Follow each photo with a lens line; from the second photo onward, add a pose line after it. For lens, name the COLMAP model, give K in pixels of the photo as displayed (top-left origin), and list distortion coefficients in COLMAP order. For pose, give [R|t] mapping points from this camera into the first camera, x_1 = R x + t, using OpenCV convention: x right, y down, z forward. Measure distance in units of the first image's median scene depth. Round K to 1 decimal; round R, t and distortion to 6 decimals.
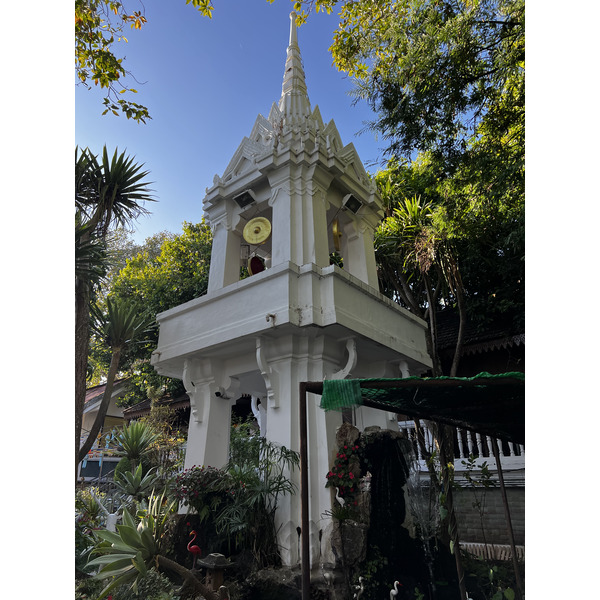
lens RADIAL K [[443.4, 0, 303.2], [0, 443.4, 301.4], [0, 0, 1]] dist [0.027798, -0.009626]
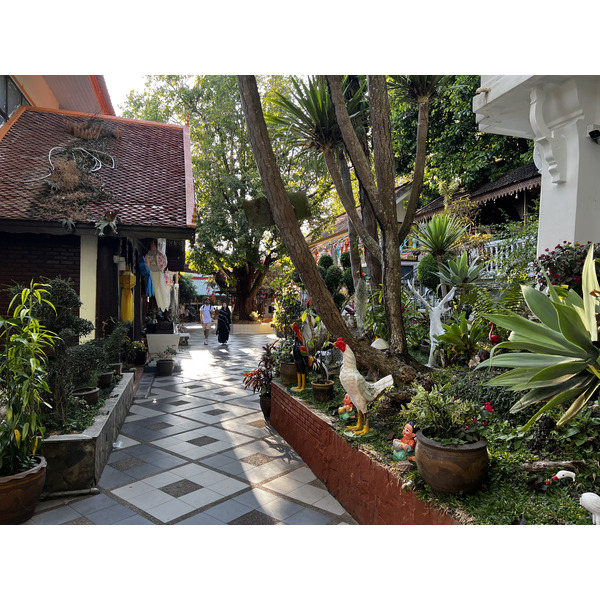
lens RADIAL K [[443.4, 0, 303.2], [0, 443.4, 301.4], [0, 0, 1]] dist [0.027798, -0.009626]
pose [[0.827146, 0.014813, -0.561792, -0.069585], [0.213605, 0.916342, 0.338659, 0.050196], [0.519810, -0.400122, 0.754785, 0.090349]]
